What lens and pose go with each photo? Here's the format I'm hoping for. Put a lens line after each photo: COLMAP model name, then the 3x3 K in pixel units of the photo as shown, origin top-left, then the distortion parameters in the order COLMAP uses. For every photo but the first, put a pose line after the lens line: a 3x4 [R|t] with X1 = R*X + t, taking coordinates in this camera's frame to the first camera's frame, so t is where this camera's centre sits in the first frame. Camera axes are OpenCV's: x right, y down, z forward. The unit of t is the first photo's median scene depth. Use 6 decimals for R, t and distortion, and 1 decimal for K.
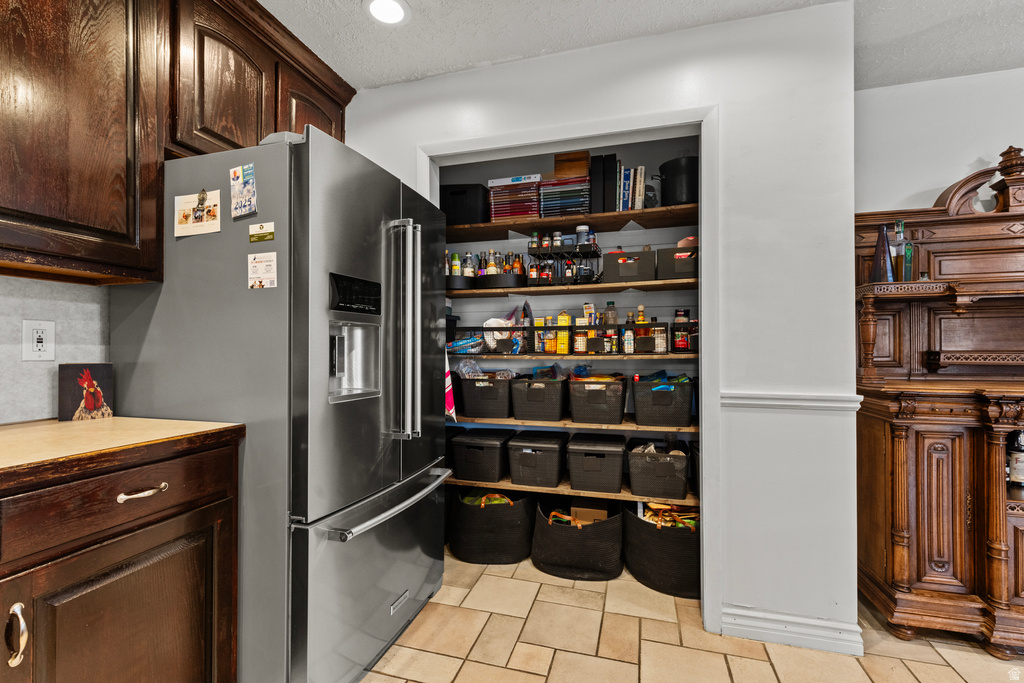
lens RADIAL K [[455.5, 0, 512.0], [0, 455.5, 343.9], [0, 0, 1]] dist [0.000707, 0.000046]
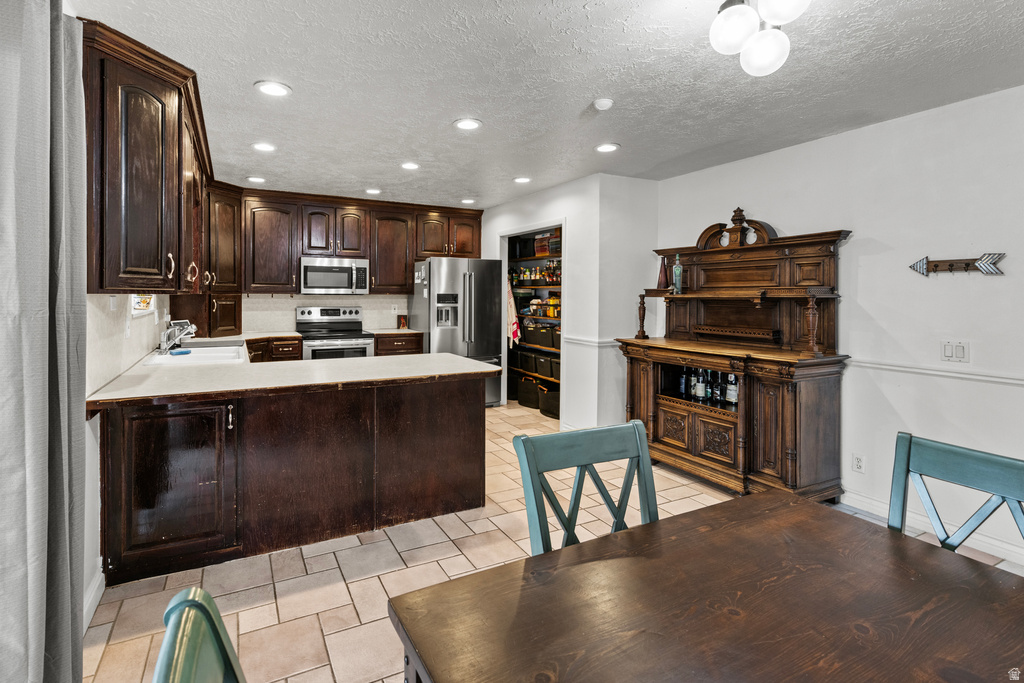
lens RADIAL K [[465.4, 0, 471.7], [0, 465.4, 306.3], [0, 0, 1]] dist [0.000875, 0.000032]
pose [[0.686616, 0.026445, -0.726539, 1.514229], [-0.003366, 0.999443, 0.033198, -0.105551], [0.727012, -0.020349, 0.686323, -0.838244]]
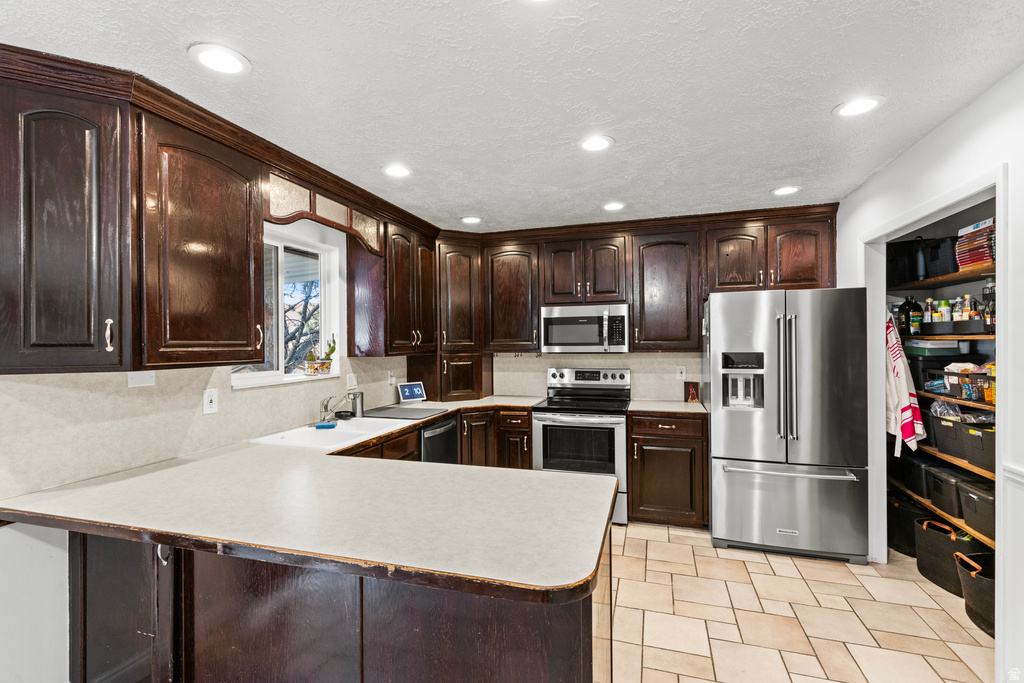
lens RADIAL K [[463.7, 0, 515.4], [0, 463.7, 346.4], [0, 0, 1]] dist [0.002914, -0.000039]
pose [[-0.003678, 0.011783, -0.999924, 1.134775], [0.015453, 0.999812, 0.011725, -0.134569], [0.999874, -0.015409, -0.003859, -0.019288]]
